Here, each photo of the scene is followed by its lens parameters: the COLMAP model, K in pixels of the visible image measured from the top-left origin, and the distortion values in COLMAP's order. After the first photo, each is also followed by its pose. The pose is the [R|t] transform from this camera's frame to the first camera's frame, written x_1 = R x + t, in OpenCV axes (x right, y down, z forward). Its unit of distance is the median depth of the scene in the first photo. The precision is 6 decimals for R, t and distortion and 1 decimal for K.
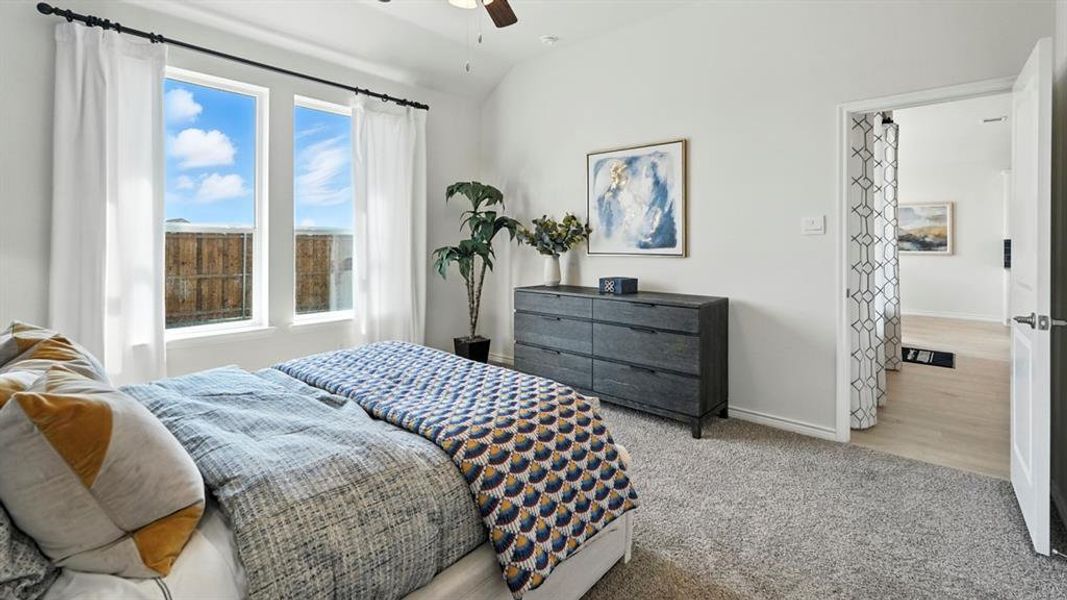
lens RADIAL K [[478.6, 0, 524.1], [0, 478.6, 291.1], [0, 0, 1]] dist [-0.009508, 0.006129]
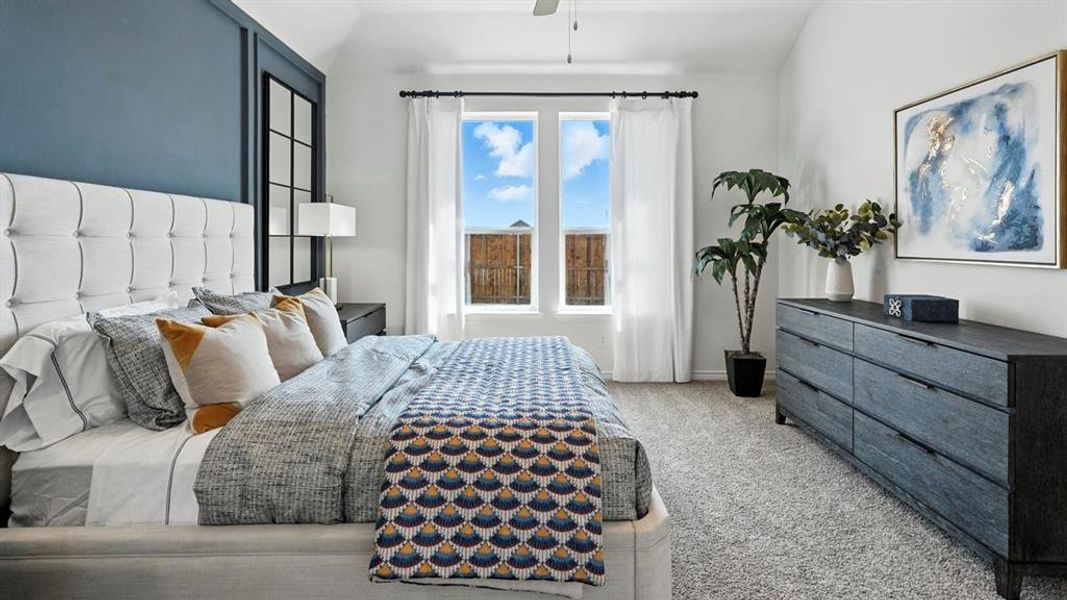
lens RADIAL K [[478.6, 0, 526.6], [0, 478.6, 289.0], [0, 0, 1]] dist [-0.009508, 0.006129]
pose [[0.663985, 0.073878, -0.744088, 0.317851], [-0.073547, 0.996735, 0.033333, -0.019705], [0.744120, 0.032592, 0.667250, 0.174318]]
